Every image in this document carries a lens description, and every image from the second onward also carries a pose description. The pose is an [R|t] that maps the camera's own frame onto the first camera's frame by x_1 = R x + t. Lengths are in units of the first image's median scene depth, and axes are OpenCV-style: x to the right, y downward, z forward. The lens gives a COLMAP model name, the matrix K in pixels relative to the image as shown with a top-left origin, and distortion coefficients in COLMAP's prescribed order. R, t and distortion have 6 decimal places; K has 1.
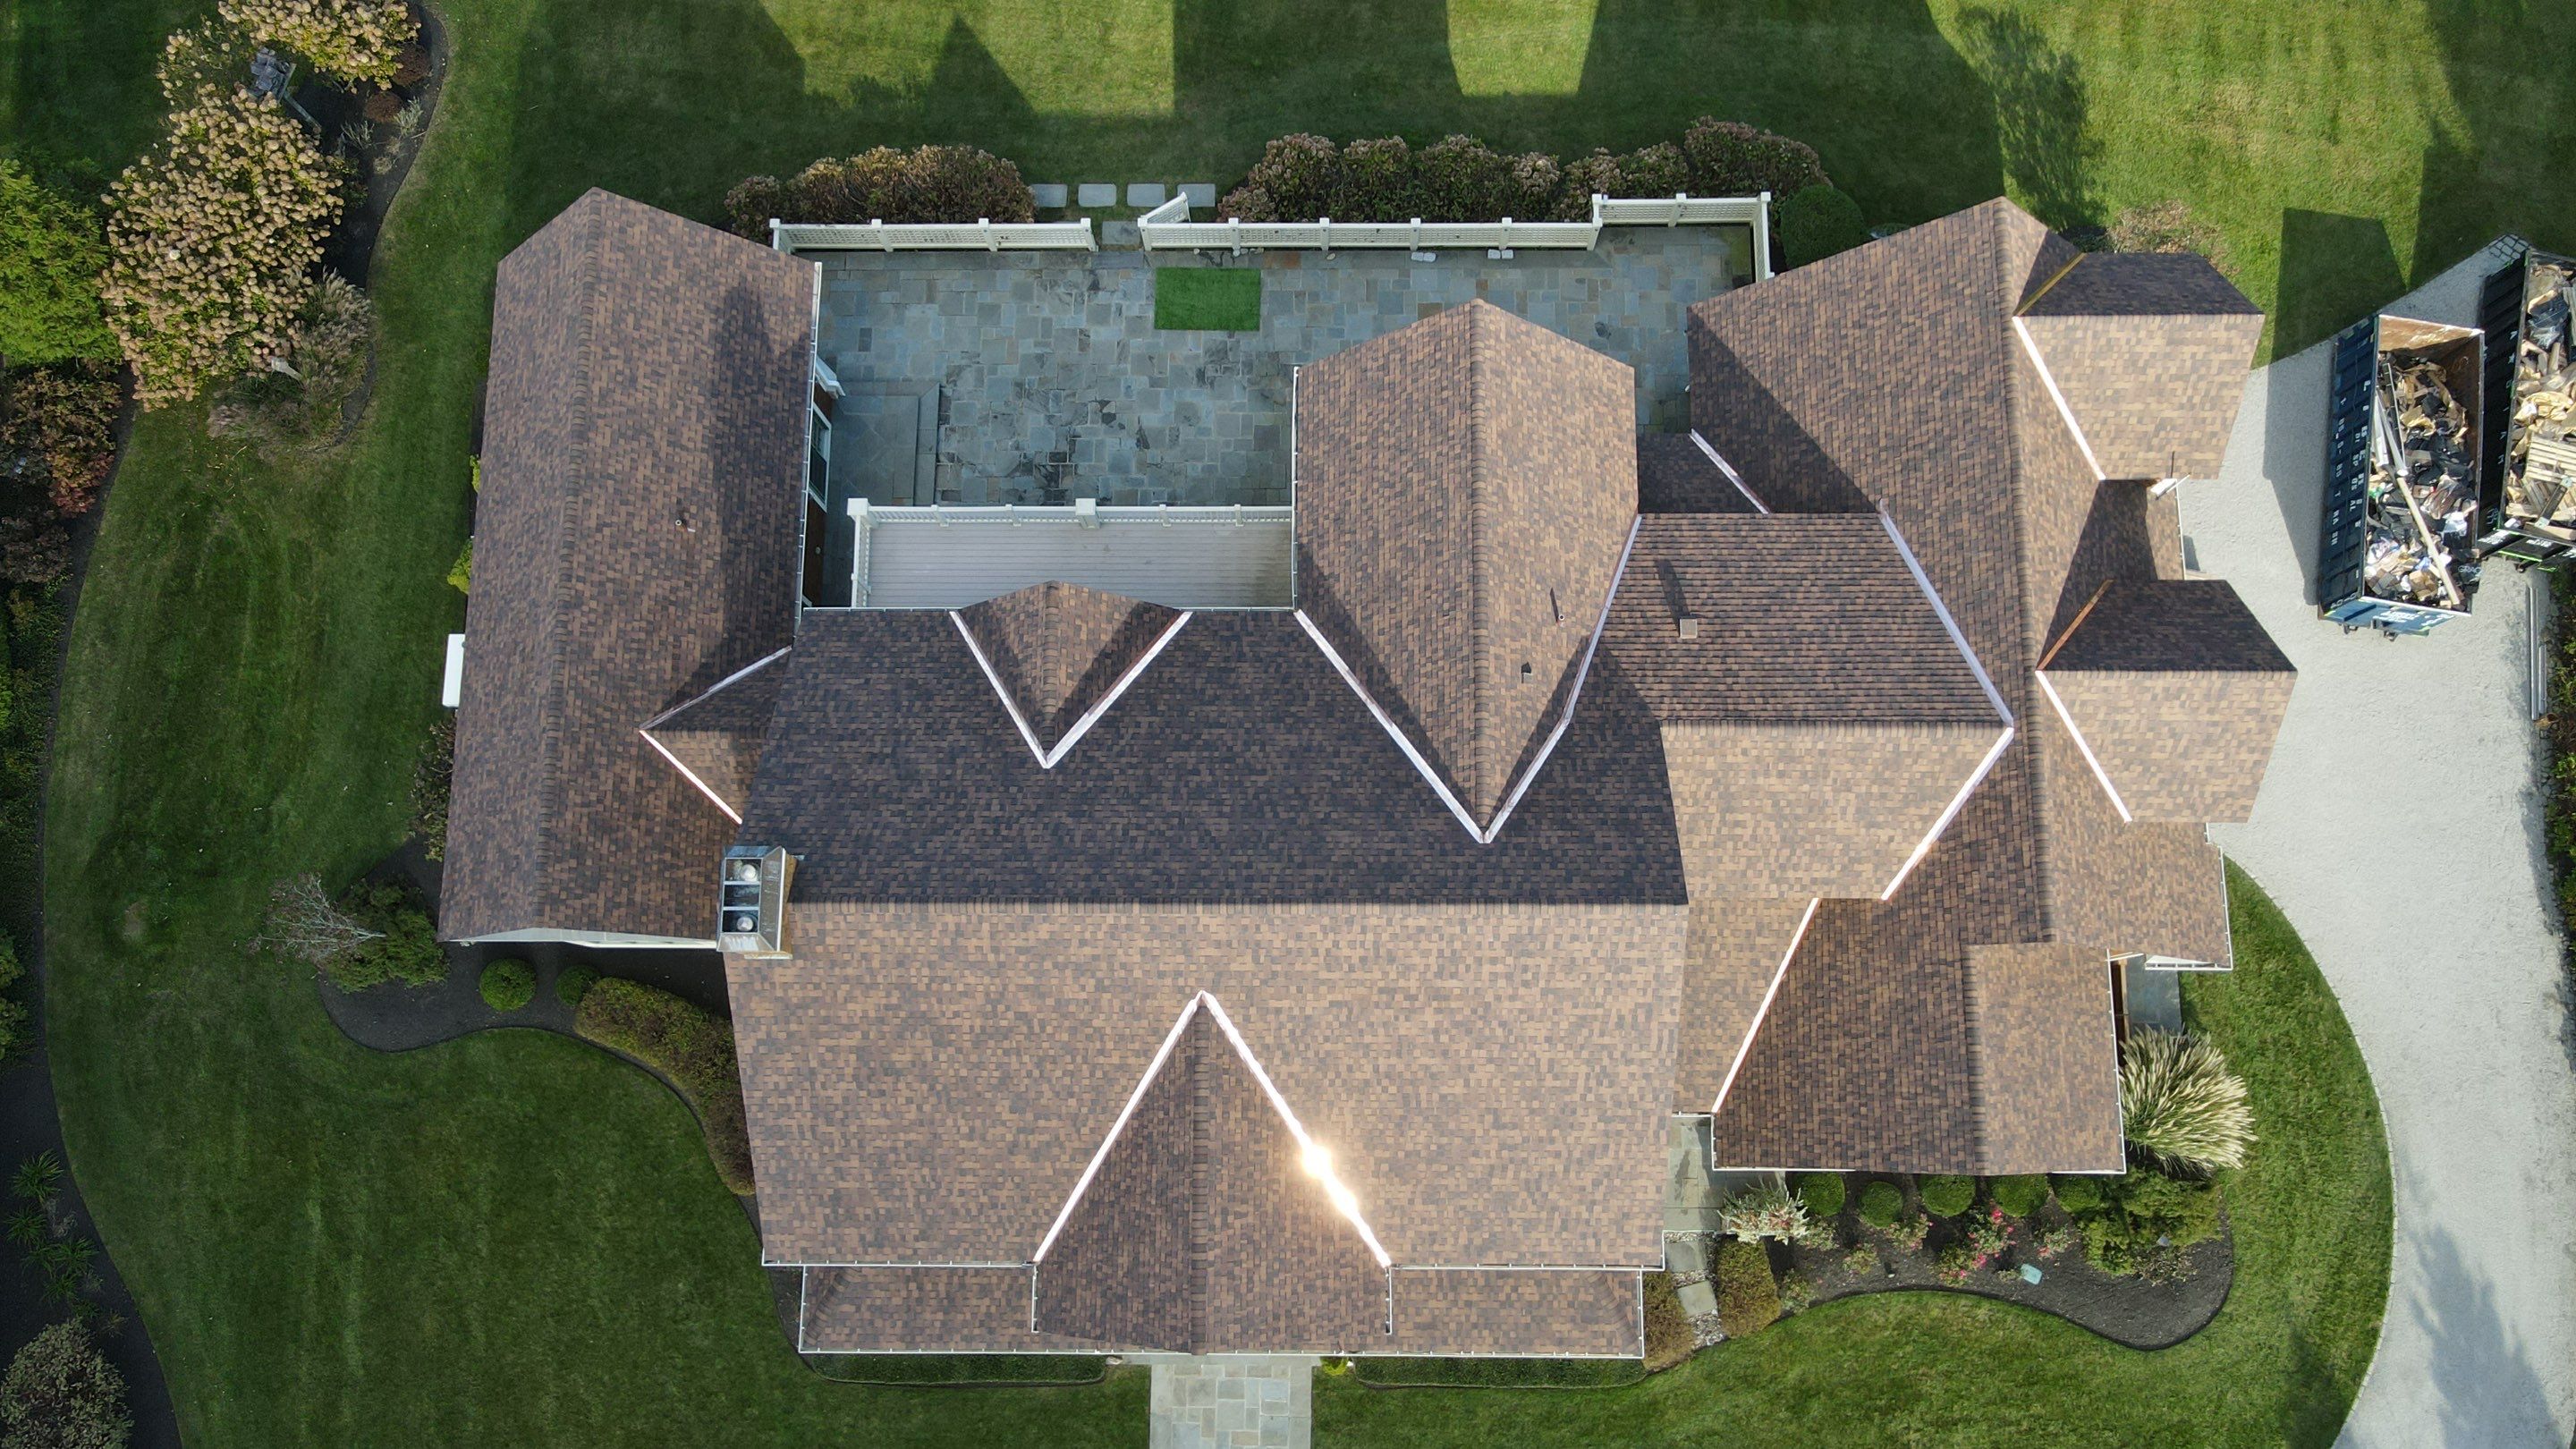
lens RADIAL K [[1894.9, 0, 1310.7], [0, 1894.9, 735.1], [0, 0, 1]] dist [-0.008205, 0.041952]
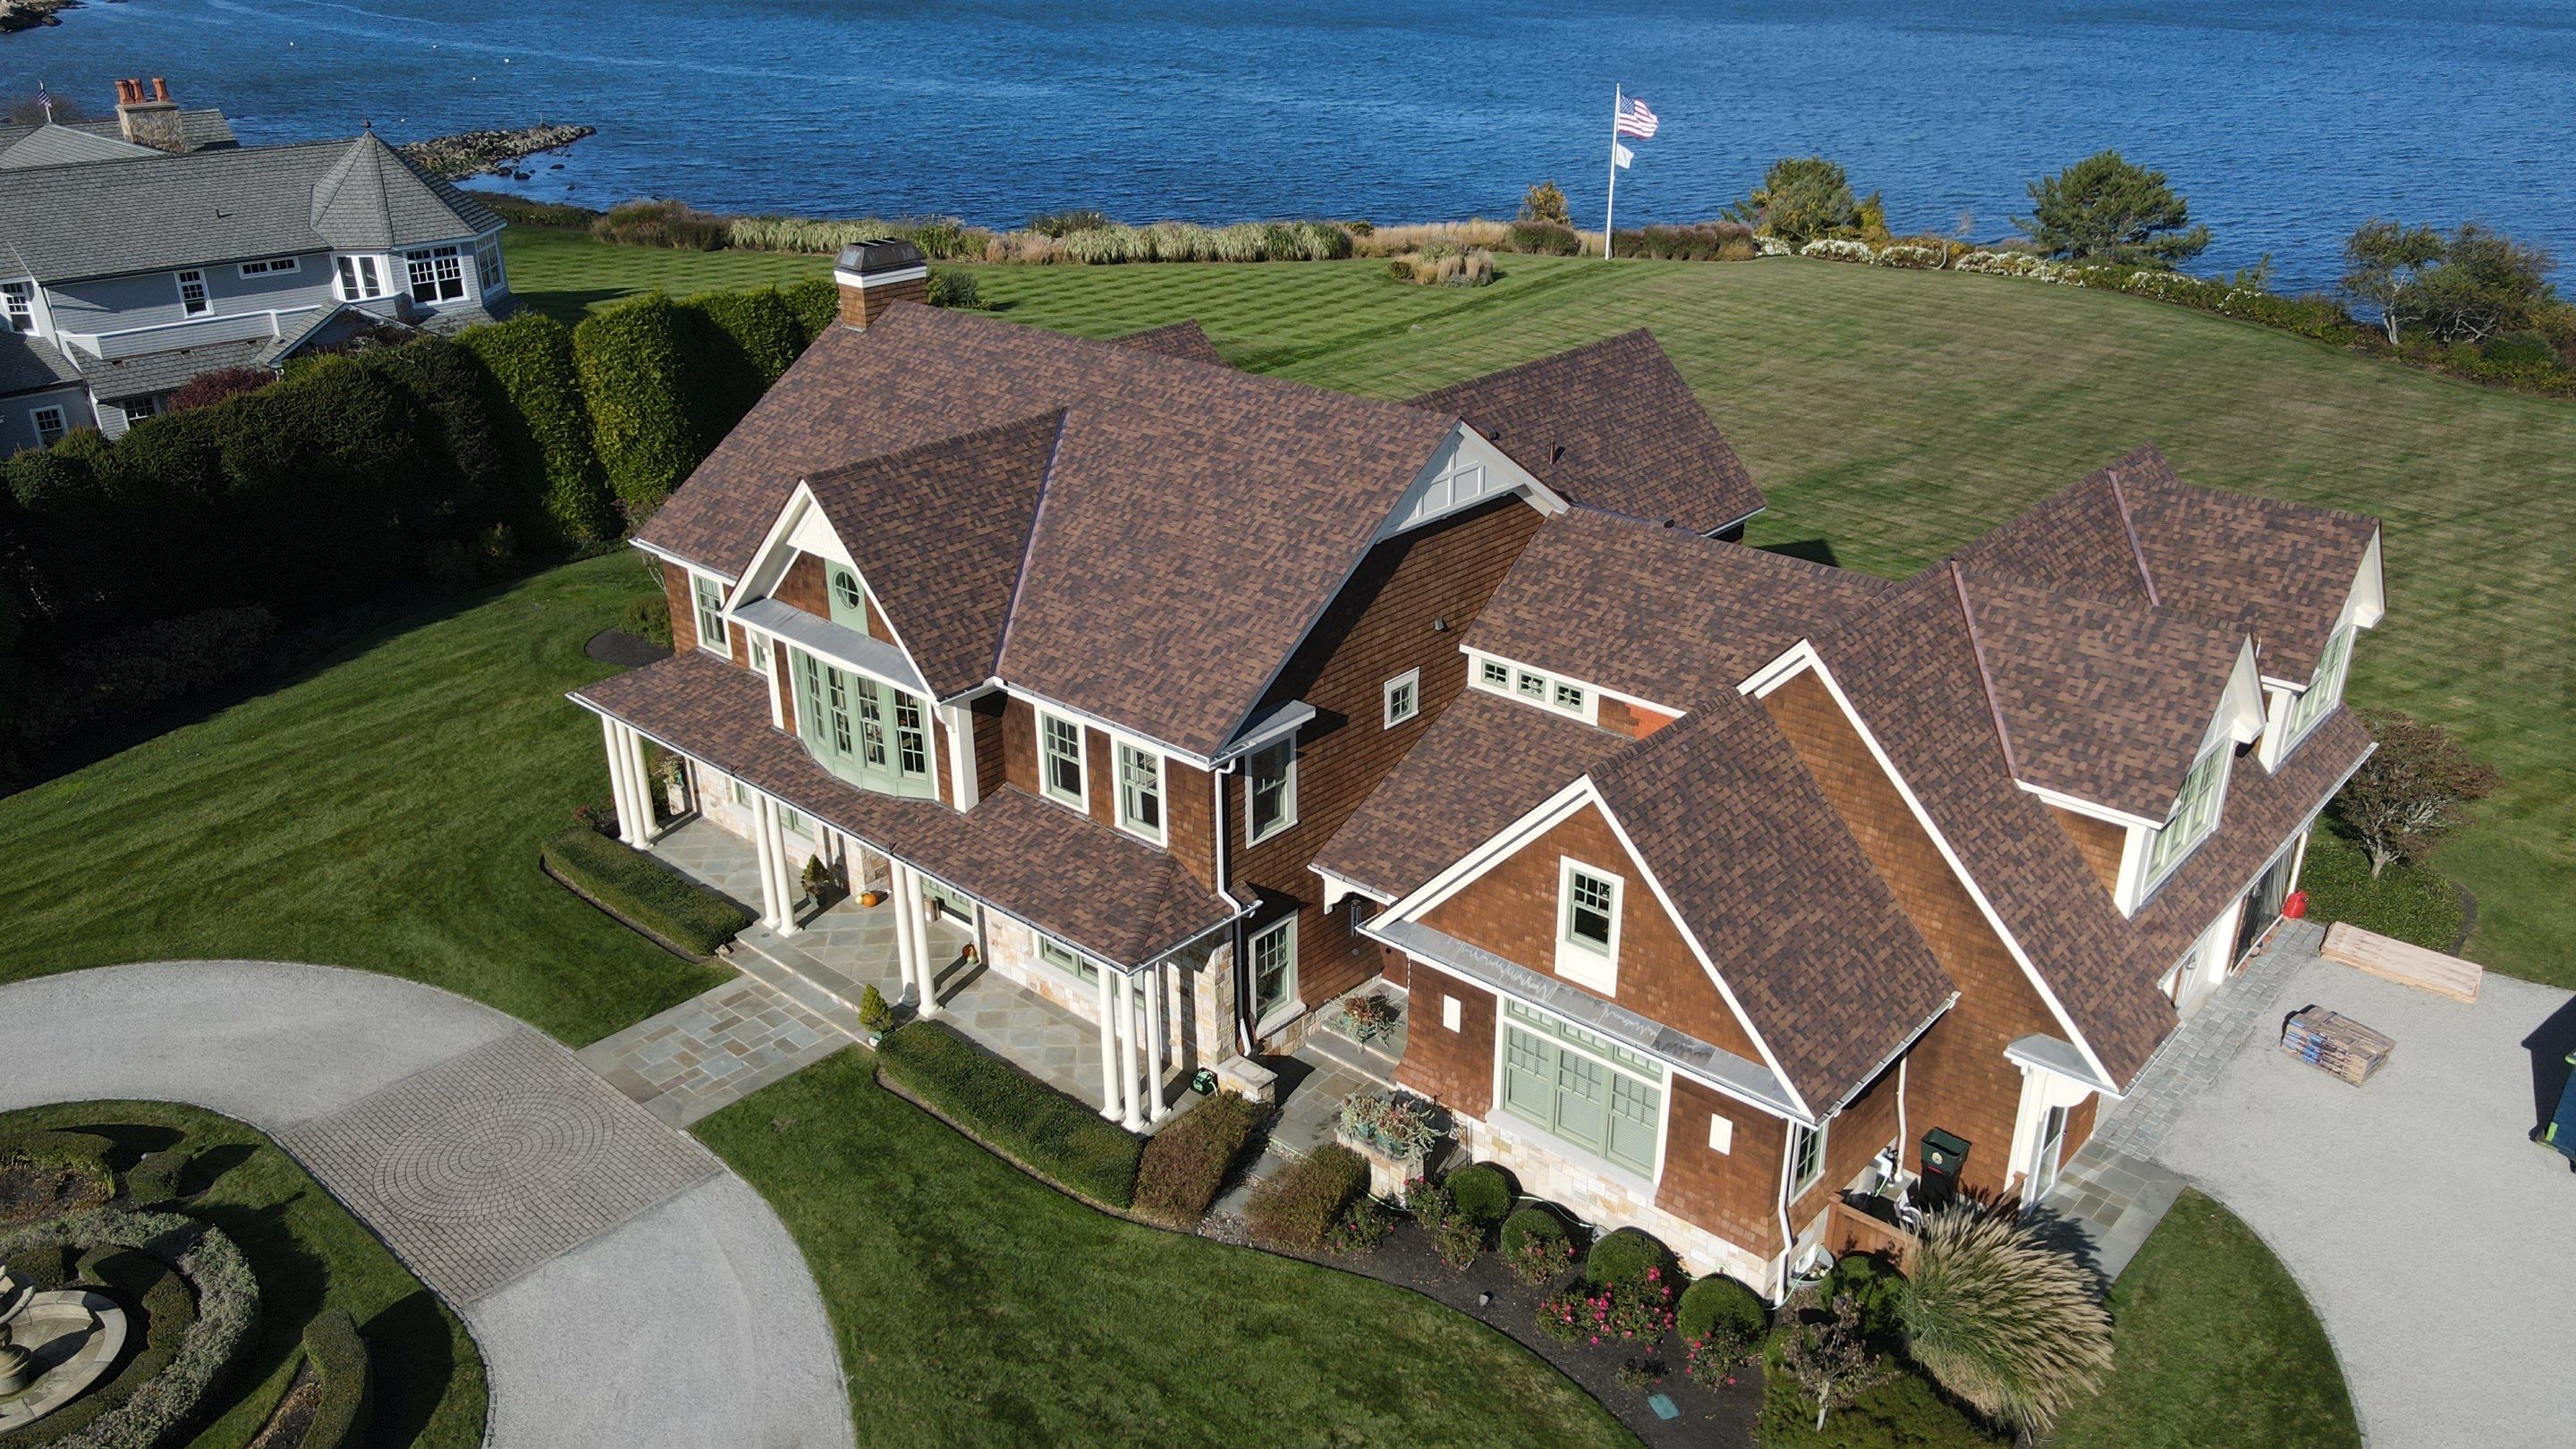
lens RADIAL K [[1890.8, 0, 1308.5], [0, 1890.8, 738.7], [0, 0, 1]] dist [0.004544, 0.021698]
pose [[0.753453, 0.284114, -0.592948, 0.694986], [-0.646900, 0.481624, -0.591236, 0.723901], [0.117599, 0.829046, 0.546674, 0.525777]]
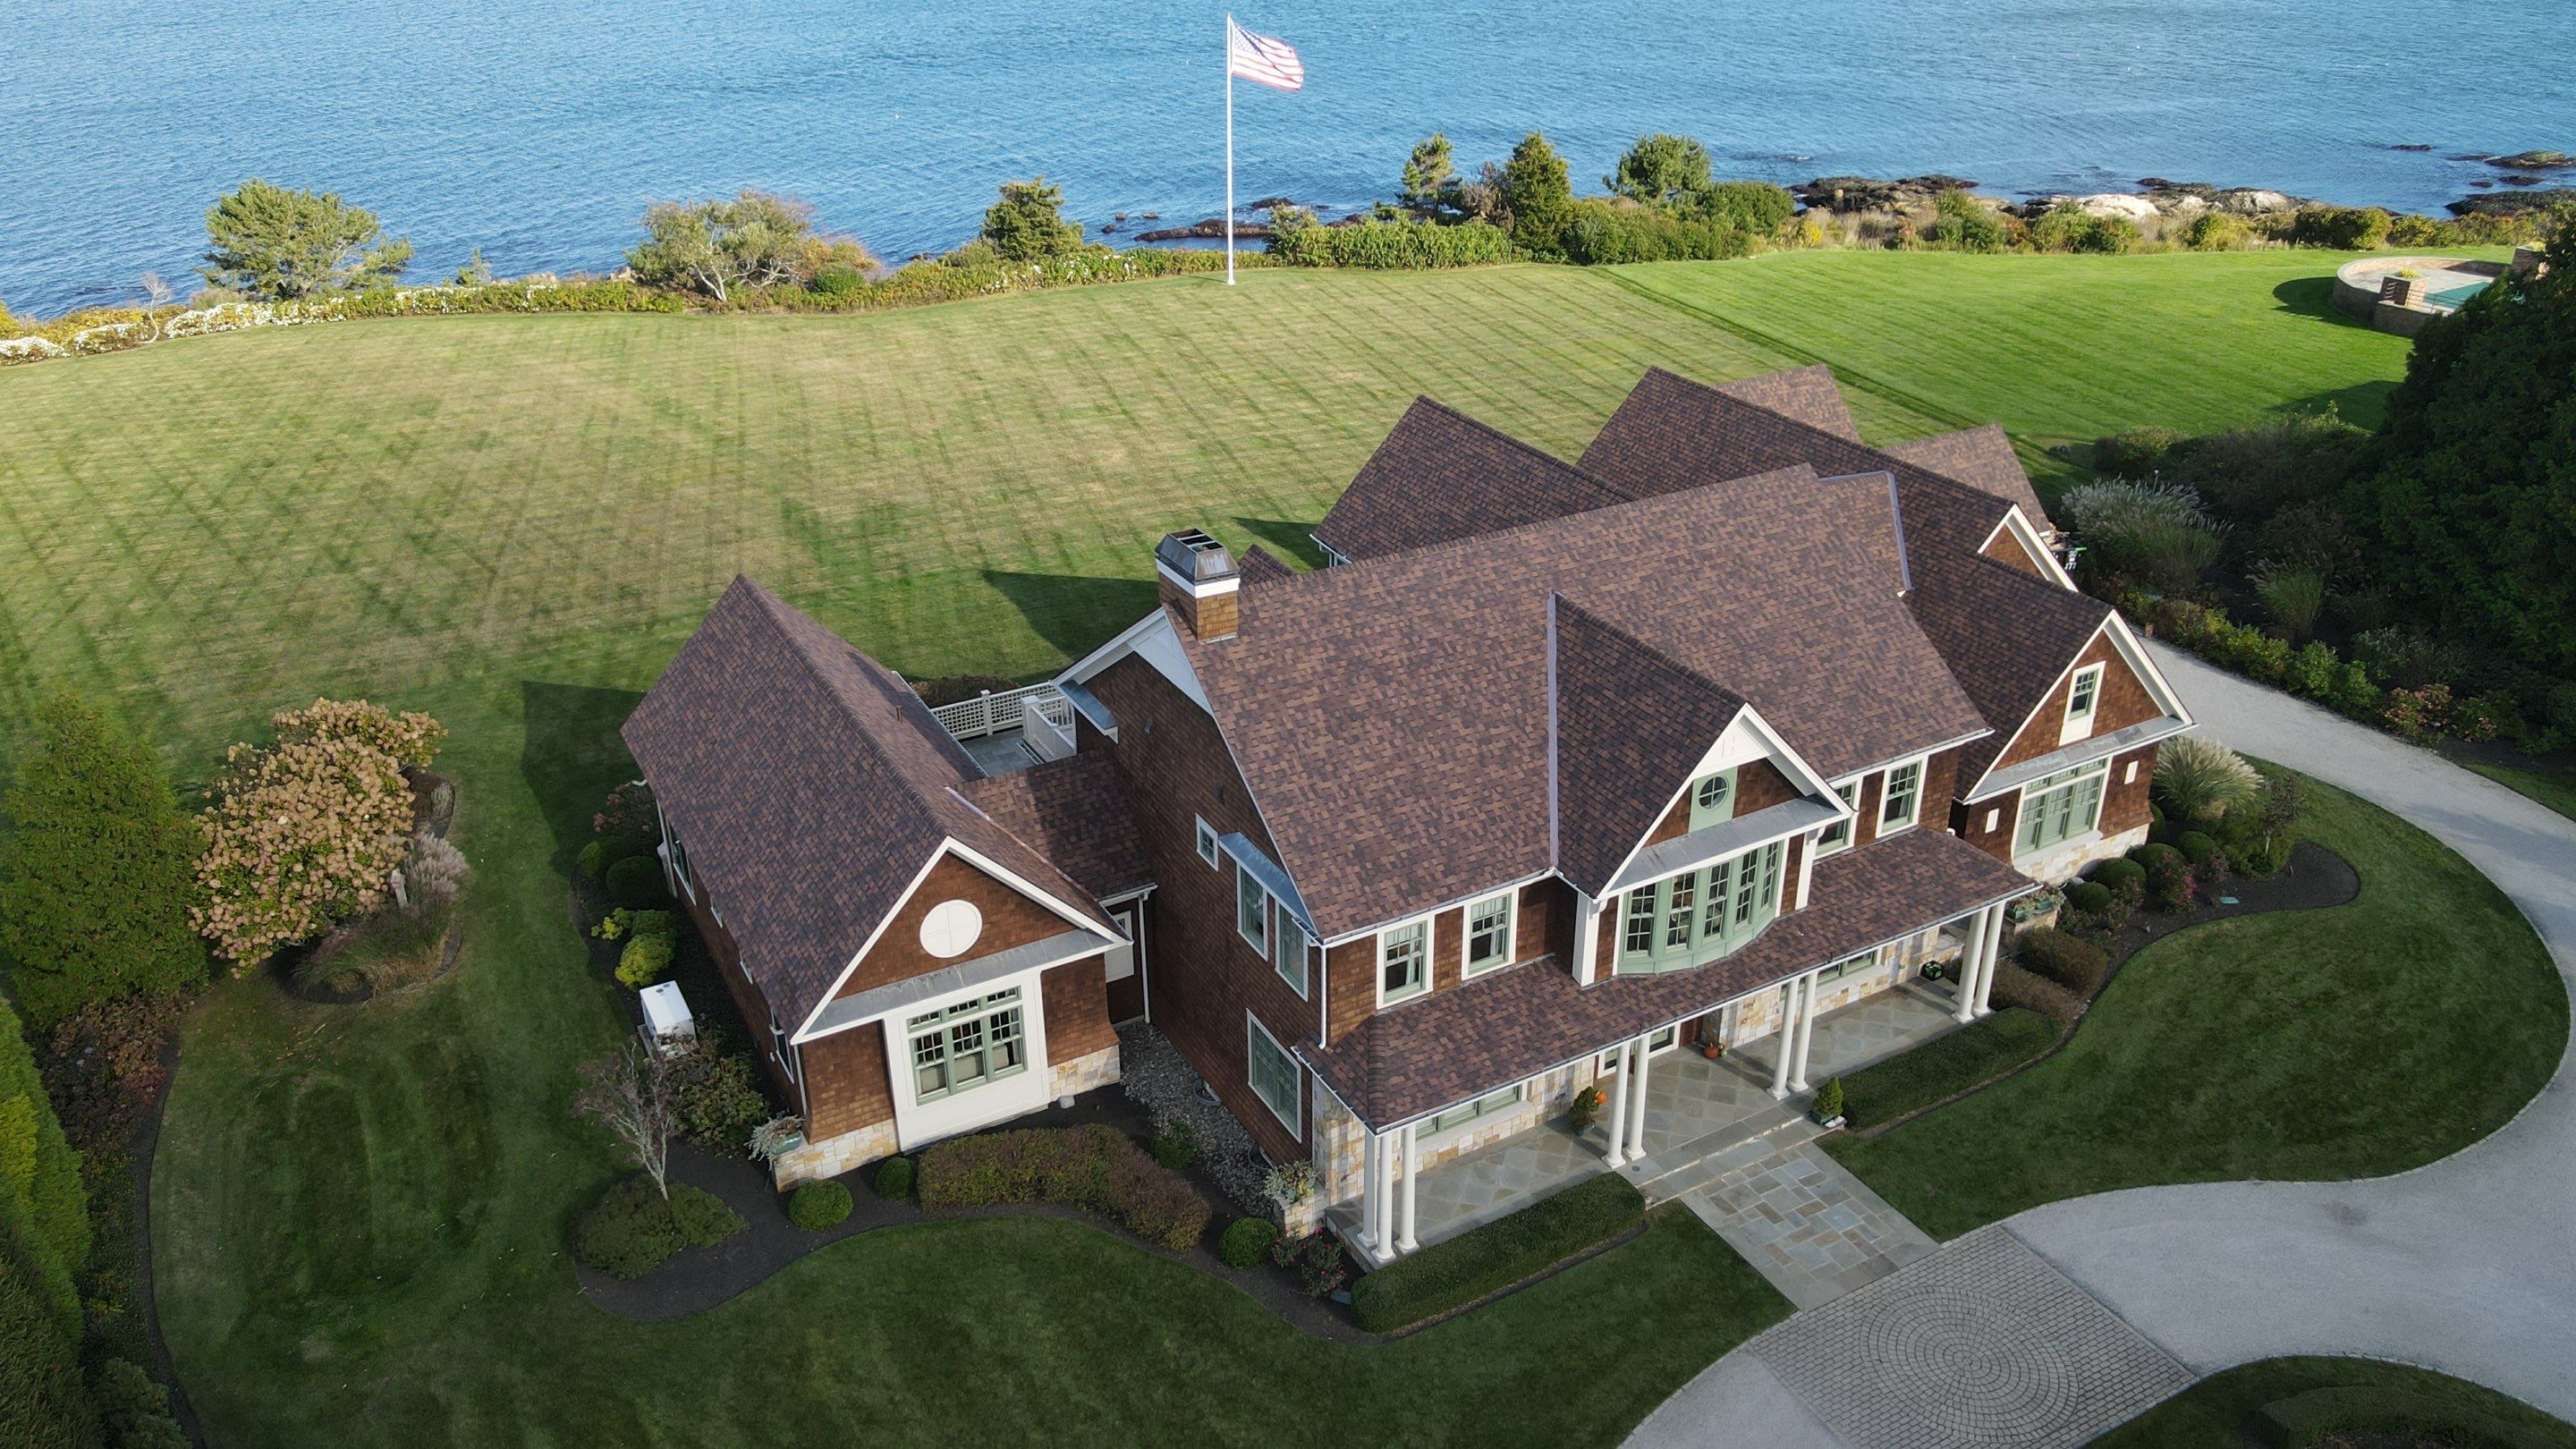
lens RADIAL K [[1894.9, 0, 1310.7], [0, 1894.9, 735.1], [0, 0, 1]] dist [-0.008205, 0.041952]
pose [[0.866553, -0.215302, 0.450257, -0.686692], [0.487906, 0.555329, -0.673467, 0.842893], [-0.105042, 0.803277, 0.586269, 0.353822]]
